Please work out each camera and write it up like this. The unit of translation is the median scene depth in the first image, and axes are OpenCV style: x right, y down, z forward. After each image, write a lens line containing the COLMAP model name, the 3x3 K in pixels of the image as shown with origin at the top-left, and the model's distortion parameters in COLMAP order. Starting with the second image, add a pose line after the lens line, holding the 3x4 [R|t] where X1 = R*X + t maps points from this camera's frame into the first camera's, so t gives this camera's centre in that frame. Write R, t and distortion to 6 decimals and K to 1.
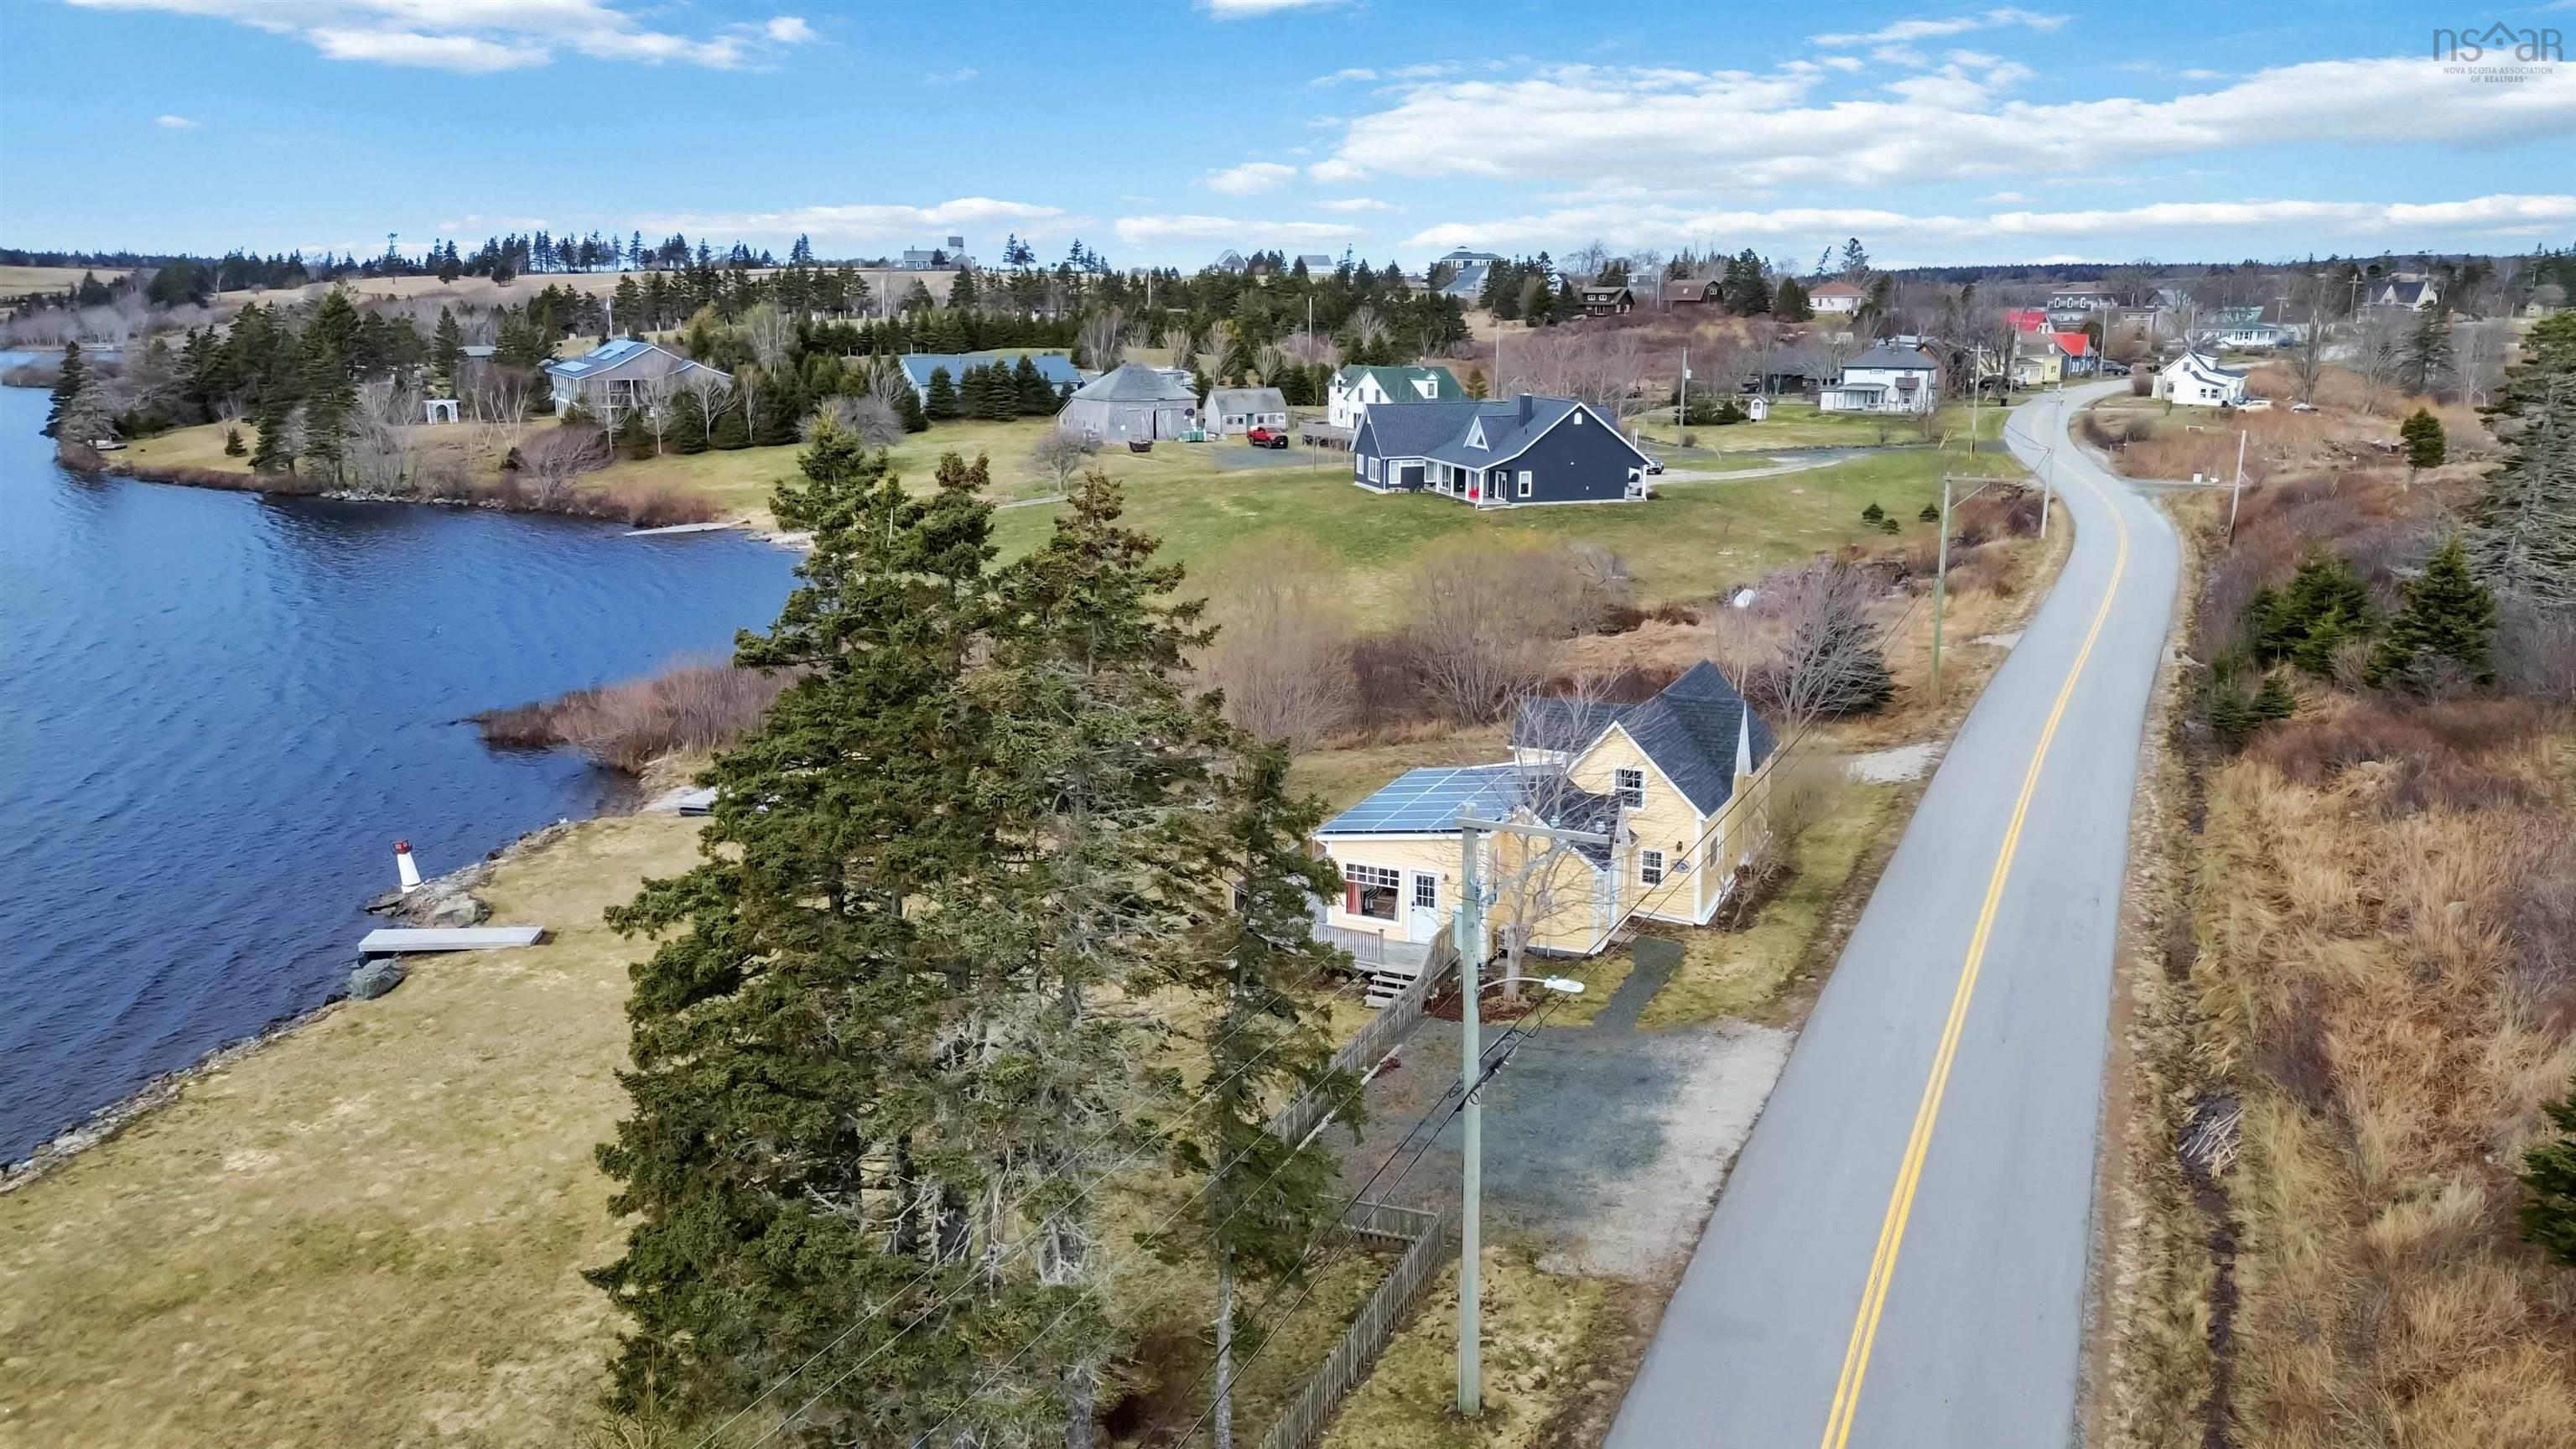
lens RADIAL K [[1781.6, 0, 1296.9], [0, 1781.6, 802.9], [0, 0, 1]] dist [0.074617, -0.071709]
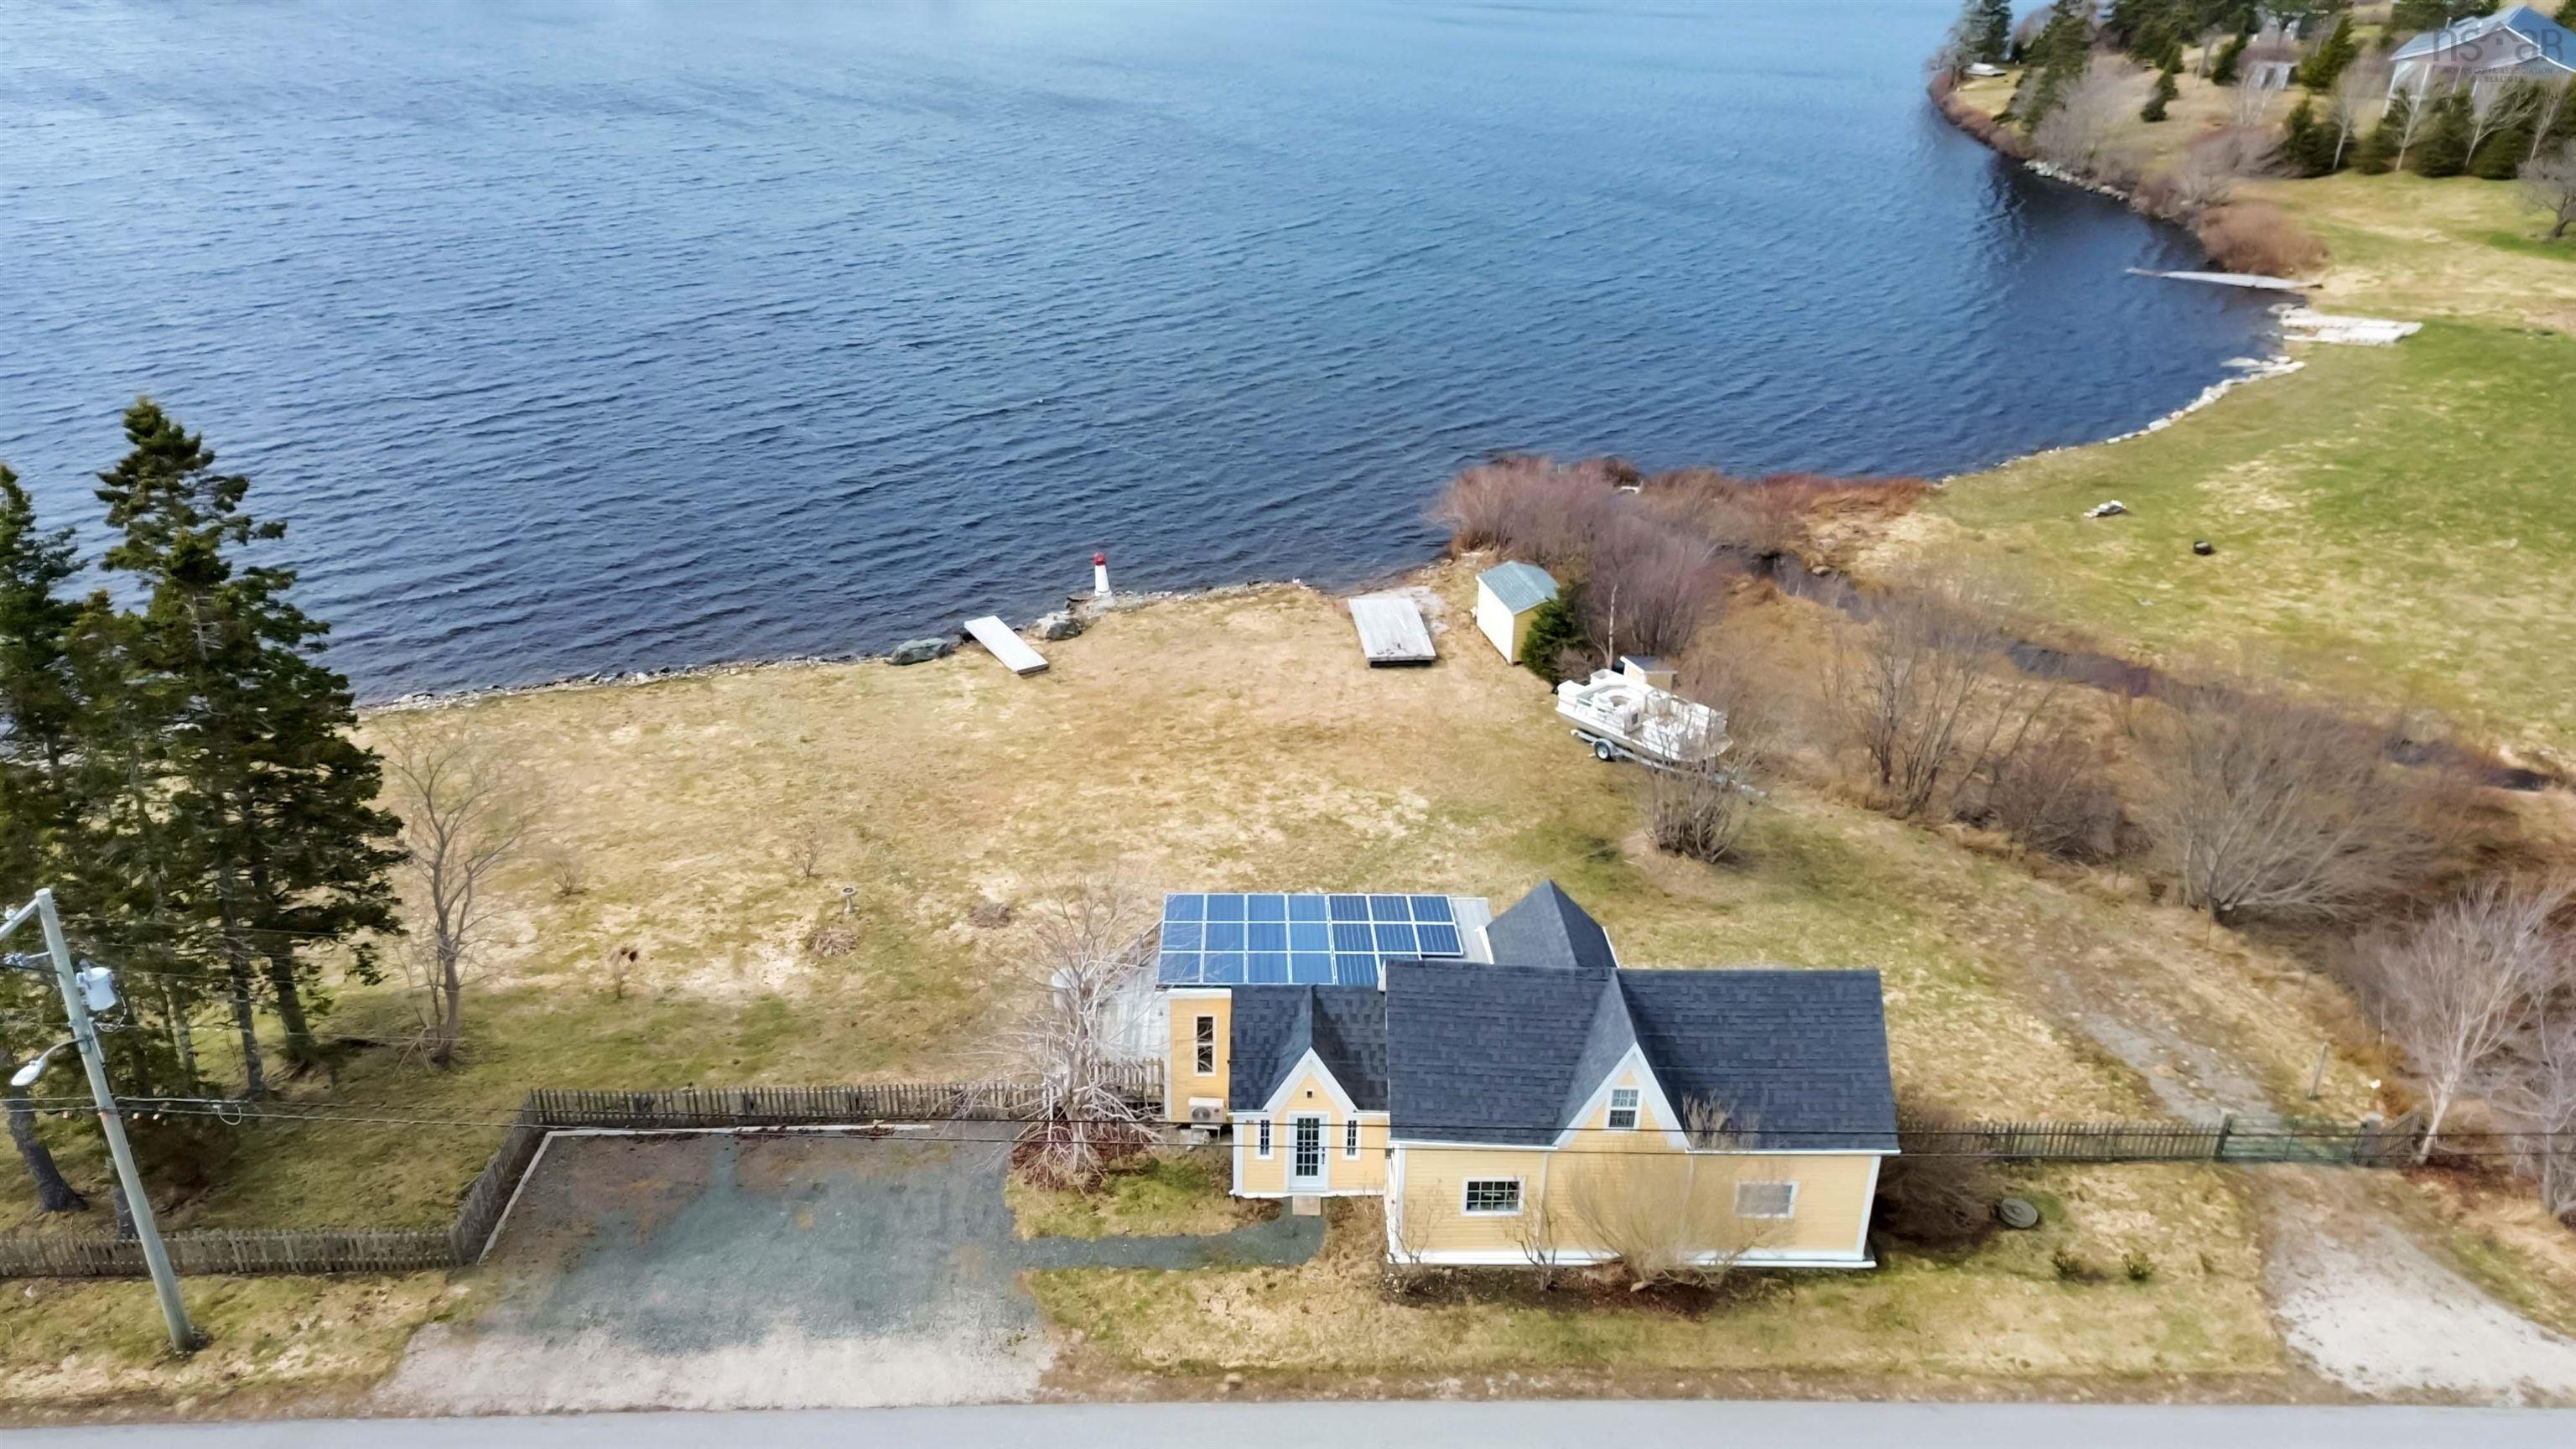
lens RADIAL K [[1822.5, 0, 1288.0], [0, 1822.5, 724.5], [0, 0, 1]] dist [0.075989, -0.070907]
pose [[0.438764, 0.407735, -0.800774, 0.201448], [-0.264126, 0.910286, 0.318774, -0.100852], [0.858908, 0.071639, 0.507094, 0.159884]]
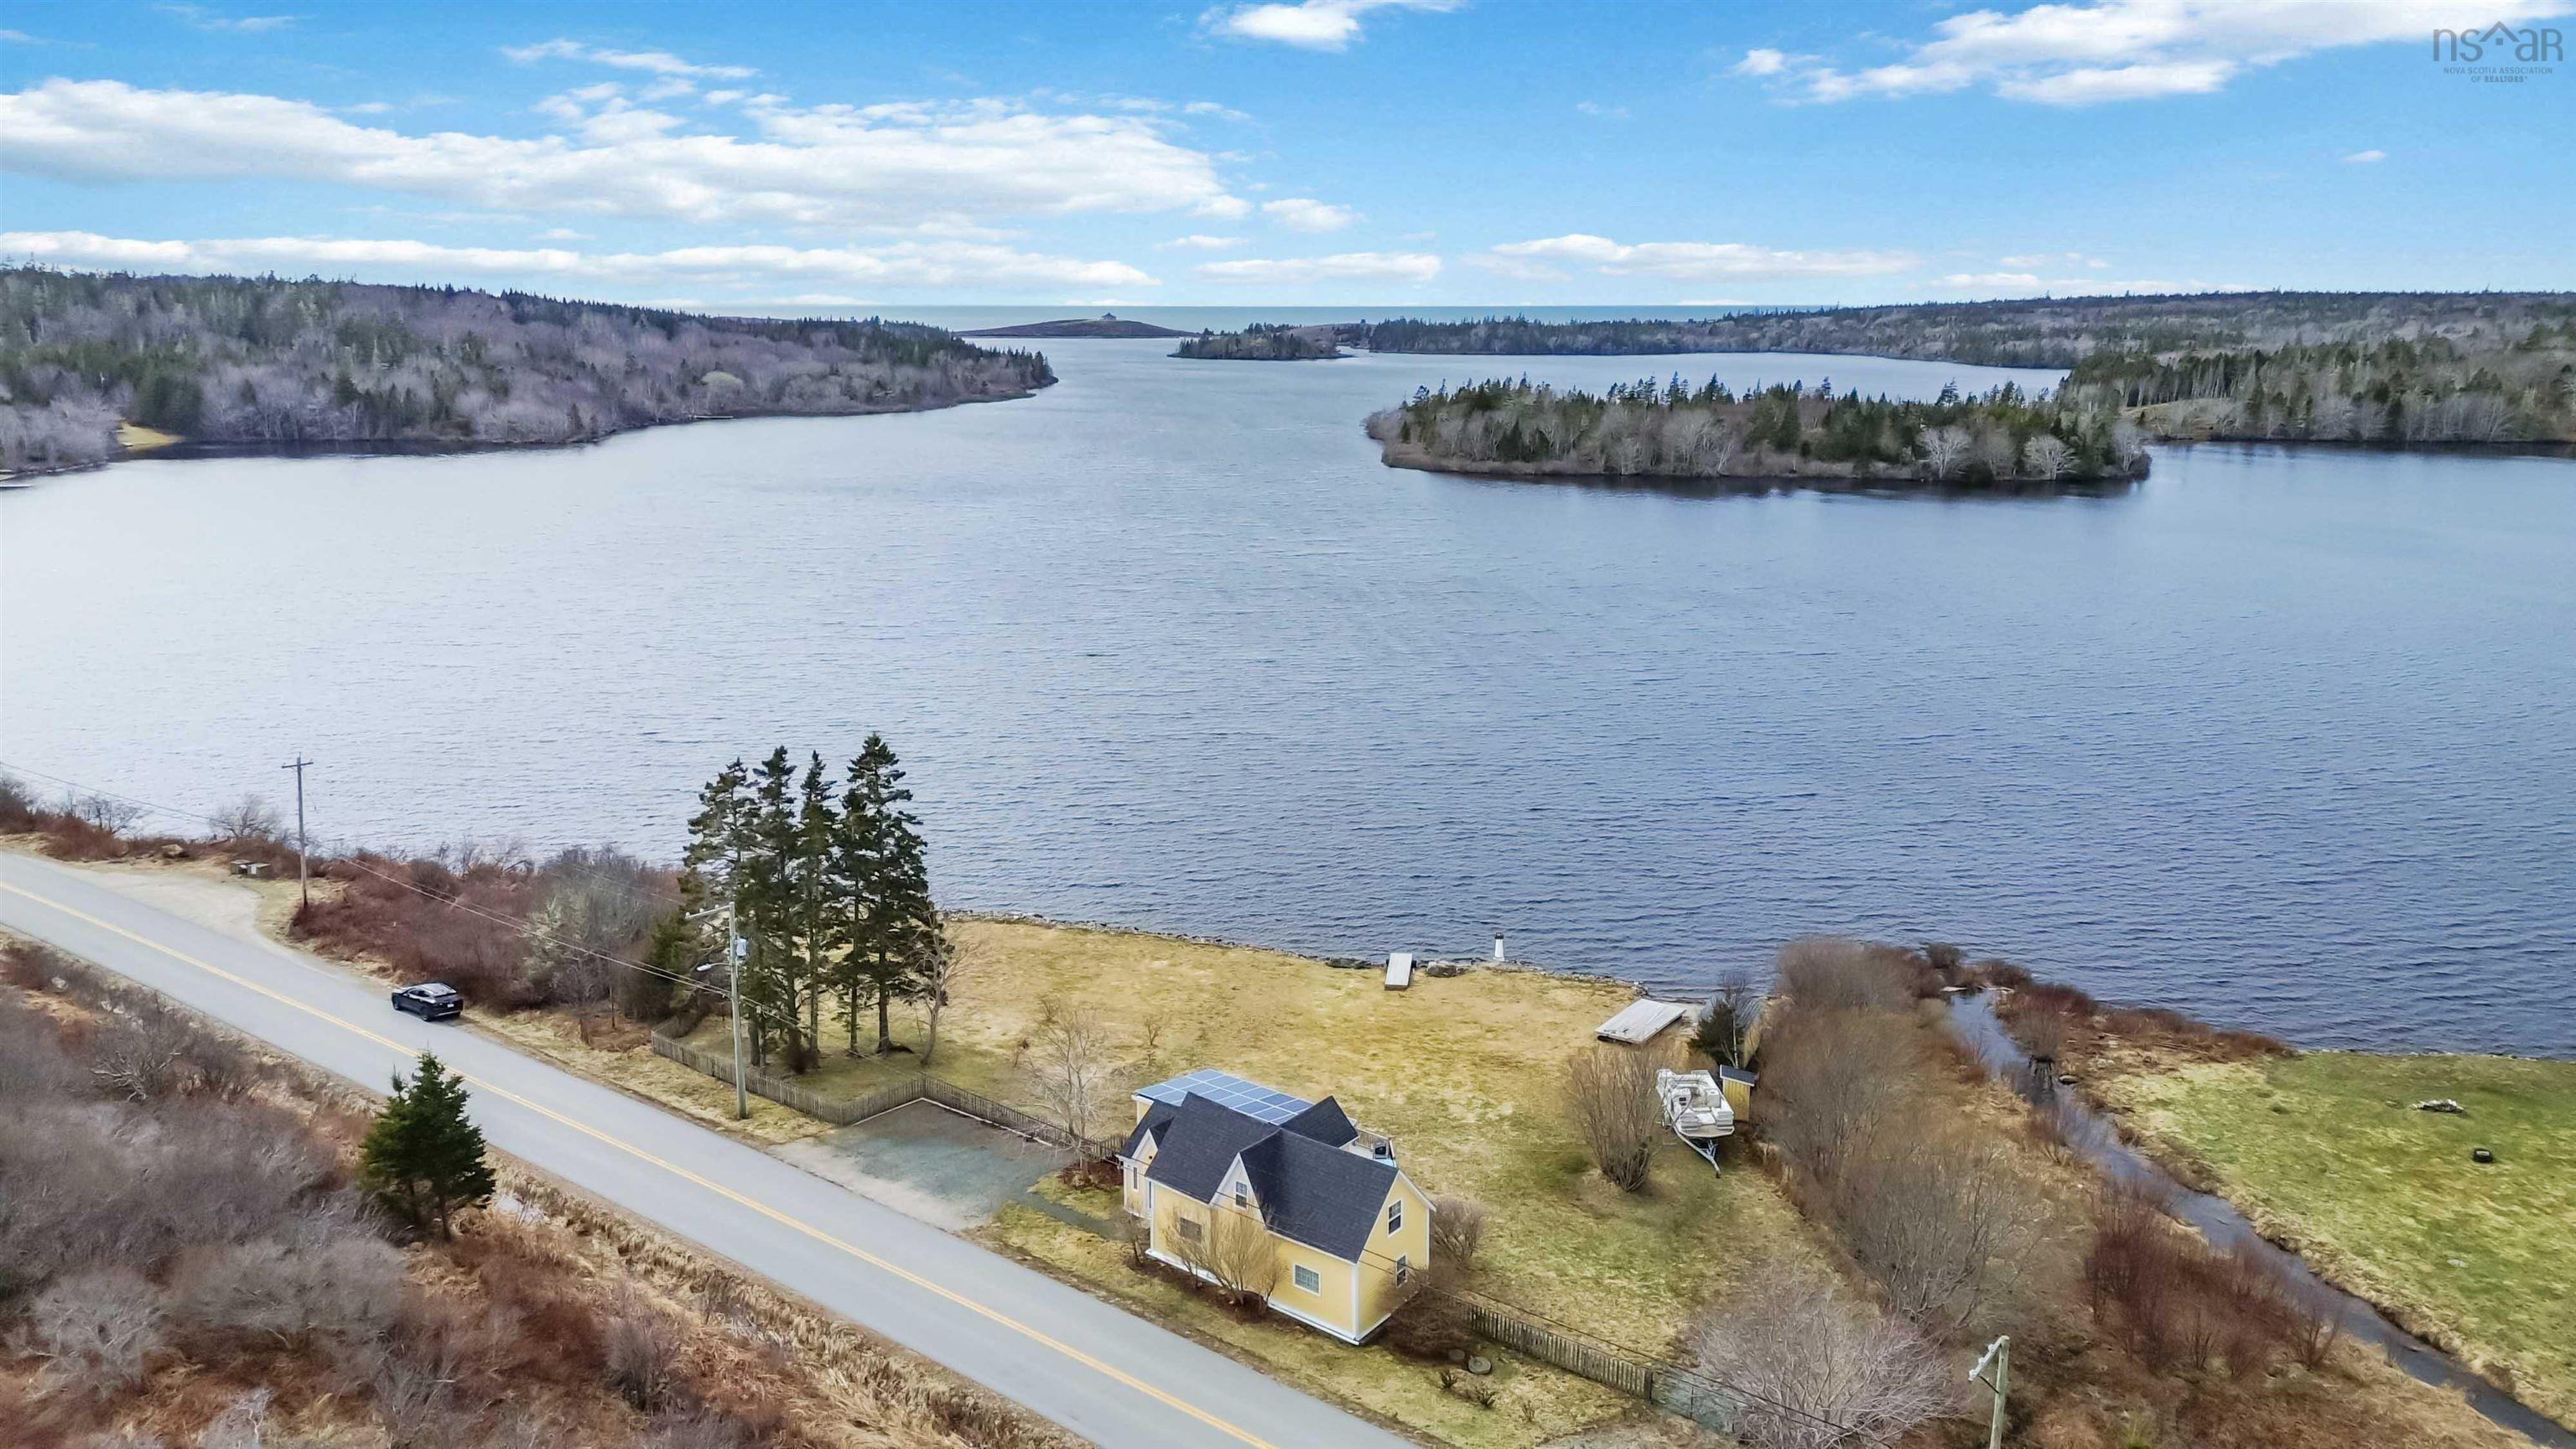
lens RADIAL K [[1814.7, 0, 1288.0], [0, 1814.7, 724.5], [0, 0, 1]] dist [0.123011, -0.136087]
pose [[-0.231528, 0.217406, -0.948225, 0.405629], [-0.267151, 0.923027, 0.276859, -0.202969], [0.935428, 0.317420, -0.155626, 0.335288]]
